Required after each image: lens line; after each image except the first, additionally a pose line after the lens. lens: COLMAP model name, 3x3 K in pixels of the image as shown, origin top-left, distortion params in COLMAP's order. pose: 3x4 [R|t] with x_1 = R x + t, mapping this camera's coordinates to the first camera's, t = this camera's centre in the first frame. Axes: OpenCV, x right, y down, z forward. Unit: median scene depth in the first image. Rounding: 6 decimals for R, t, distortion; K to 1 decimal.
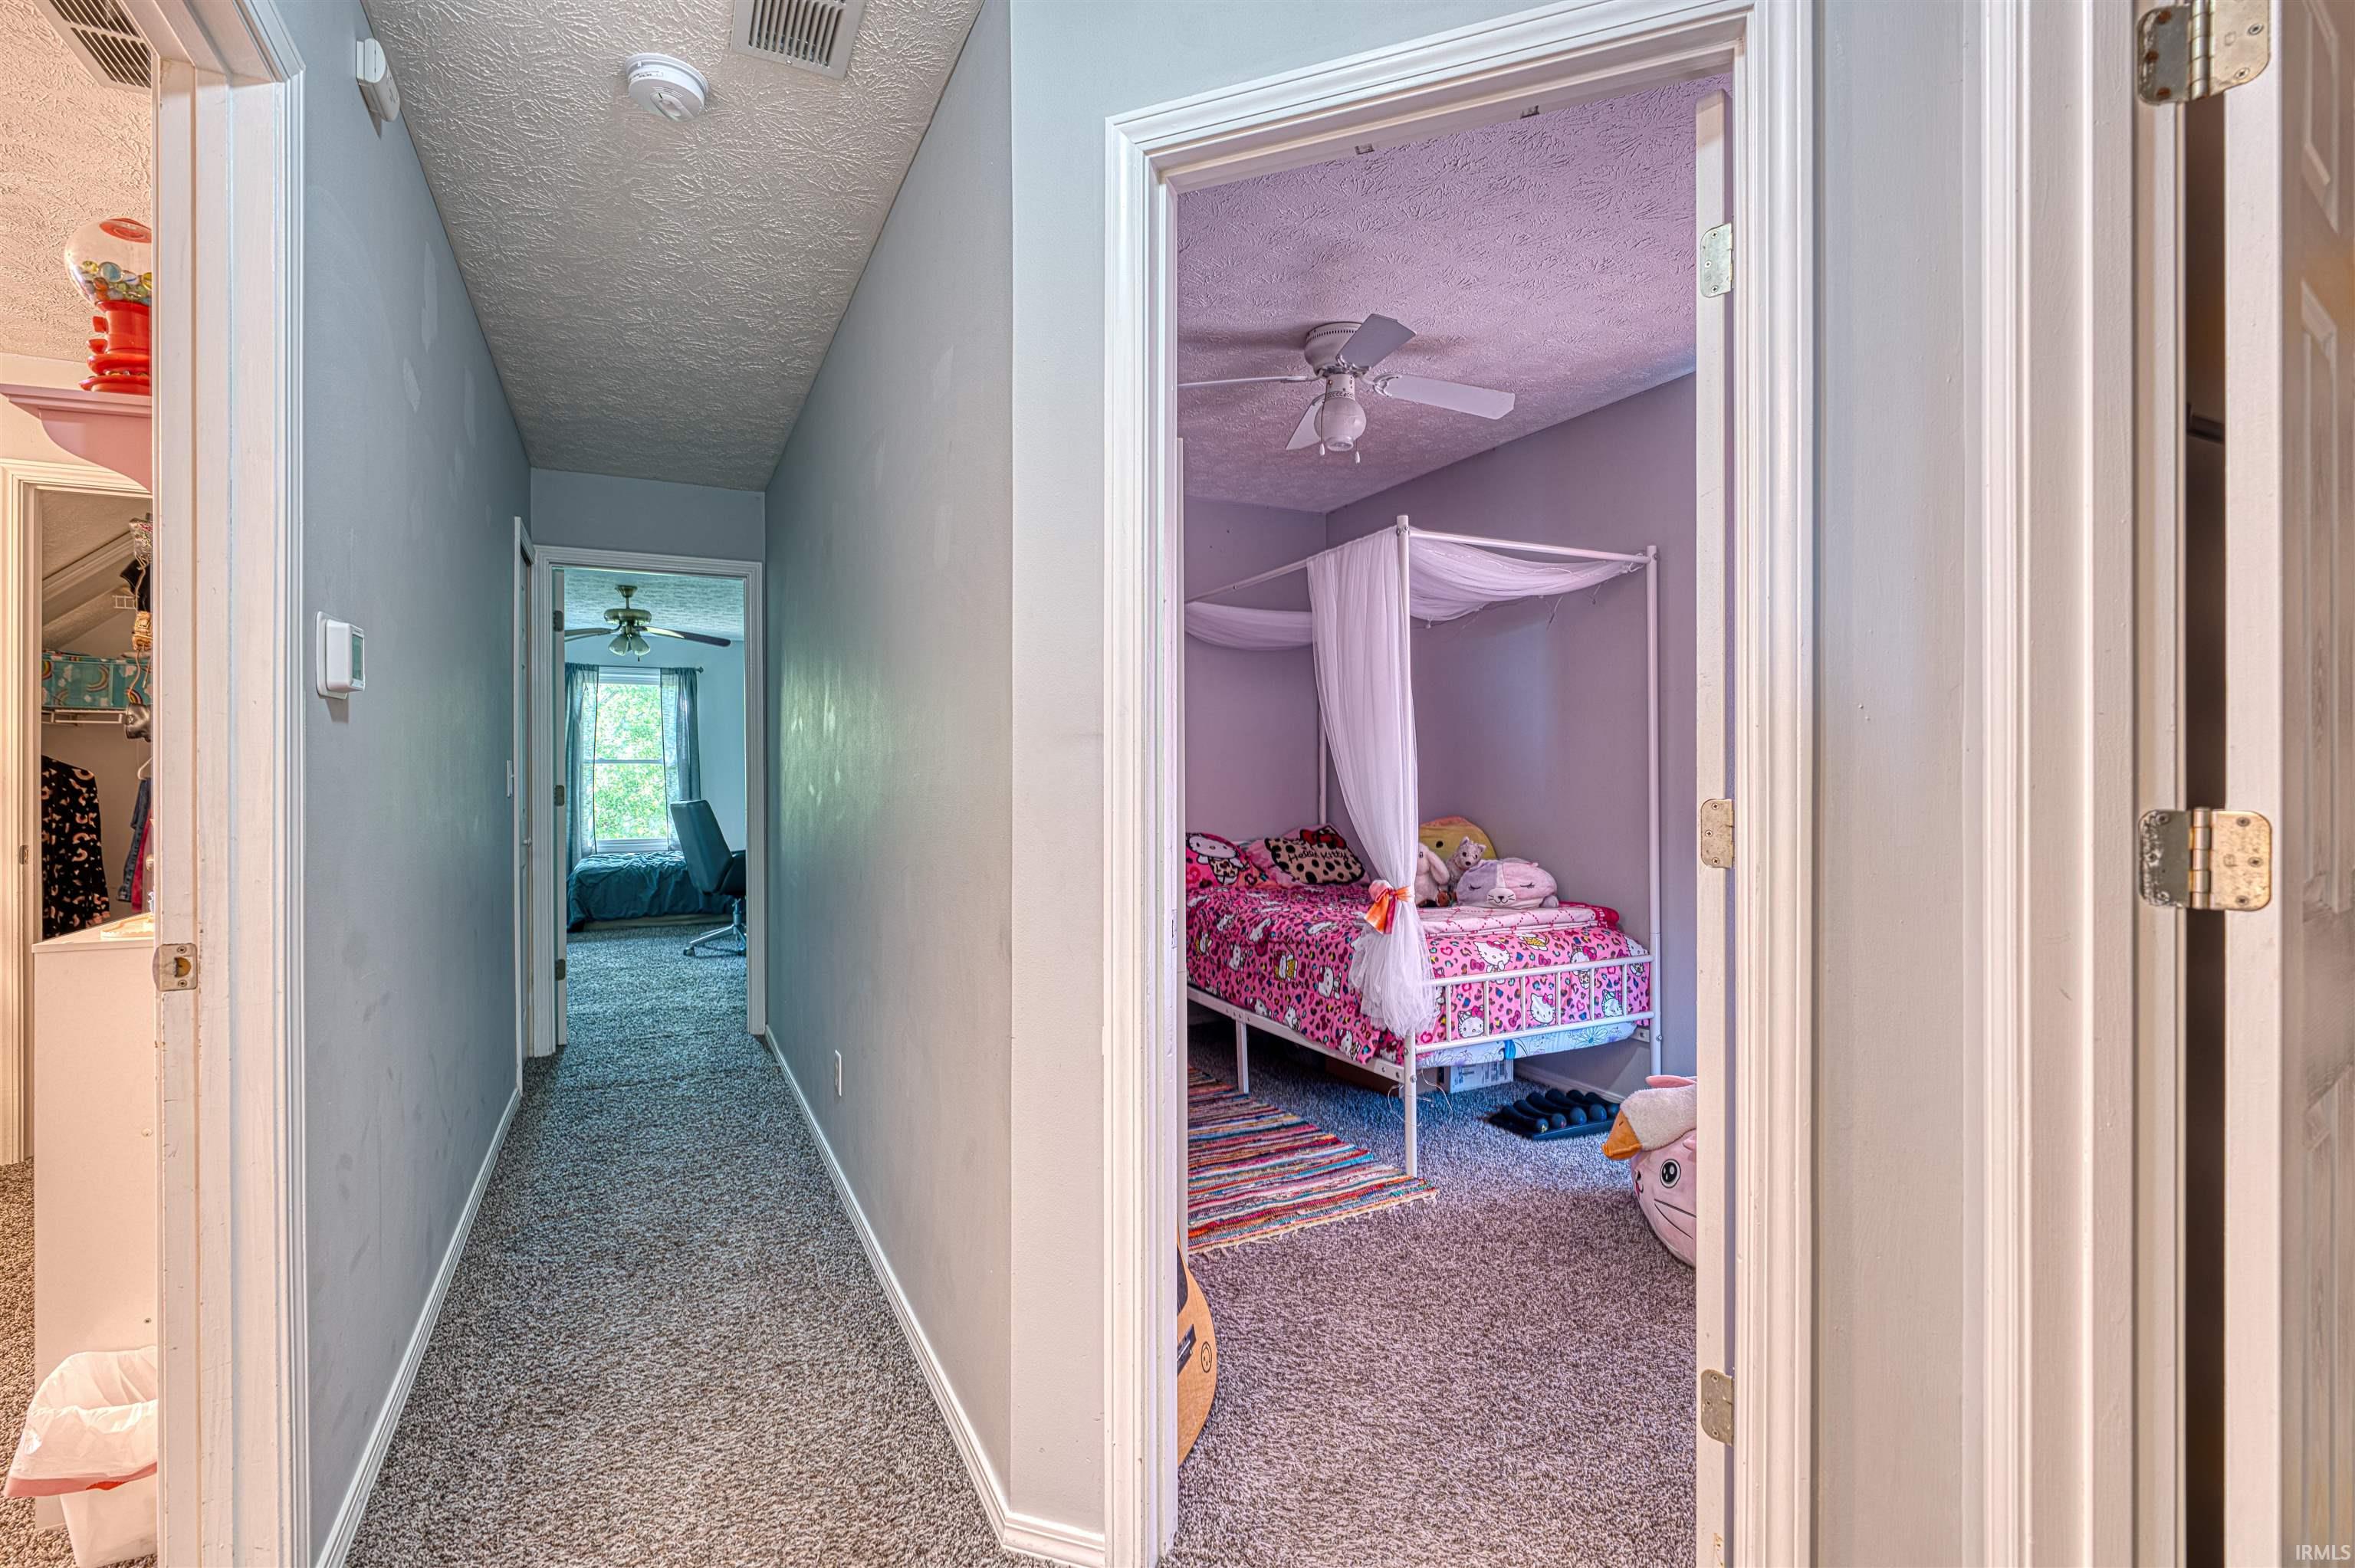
lens RADIAL K [[1083.0, 0, 1177.5], [0, 1083.0, 784.0], [0, 0, 1]] dist [-0.003224, 0.001736]
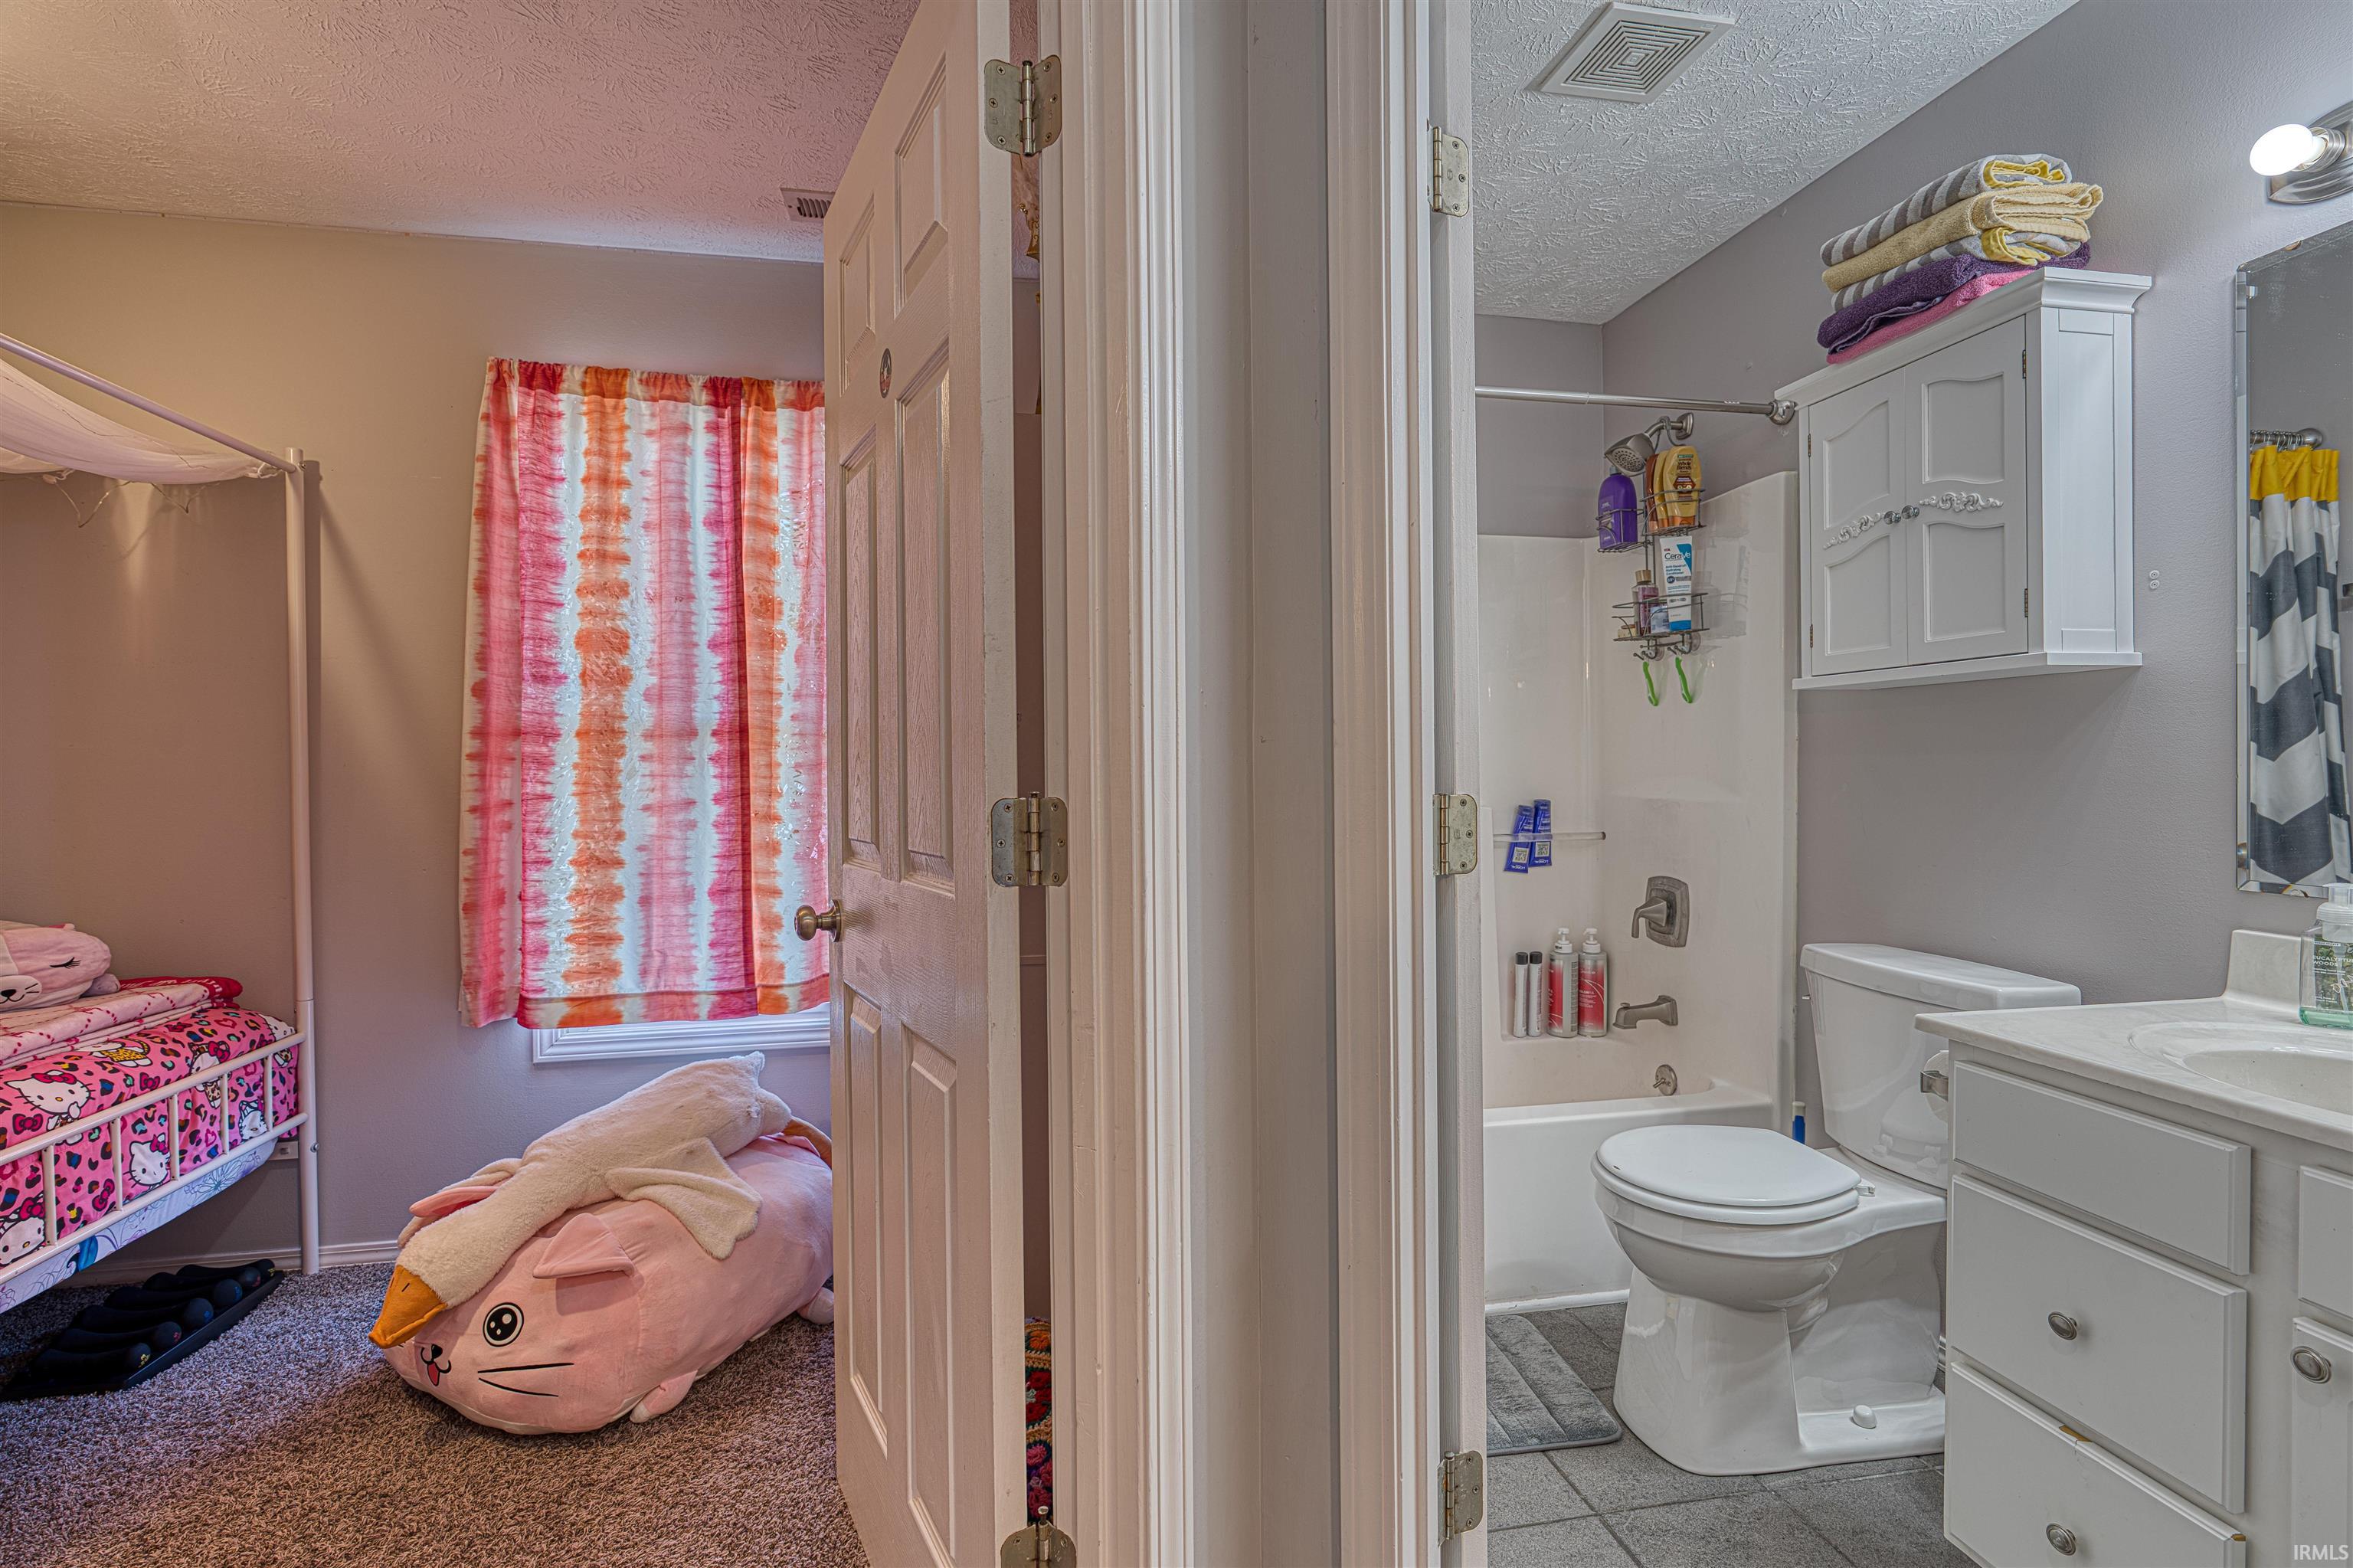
lens RADIAL K [[1082.2, 0, 1176.5], [0, 1082.2, 784.0], [0, 0, 1]] dist [-0.003224, 0.001736]
pose [[0.266568, -0.008300, 0.963780, -0.089488], [0.013105, 0.999902, 0.004986, 0.000794], [-0.963727, 0.011301, 0.266651, 0.280287]]
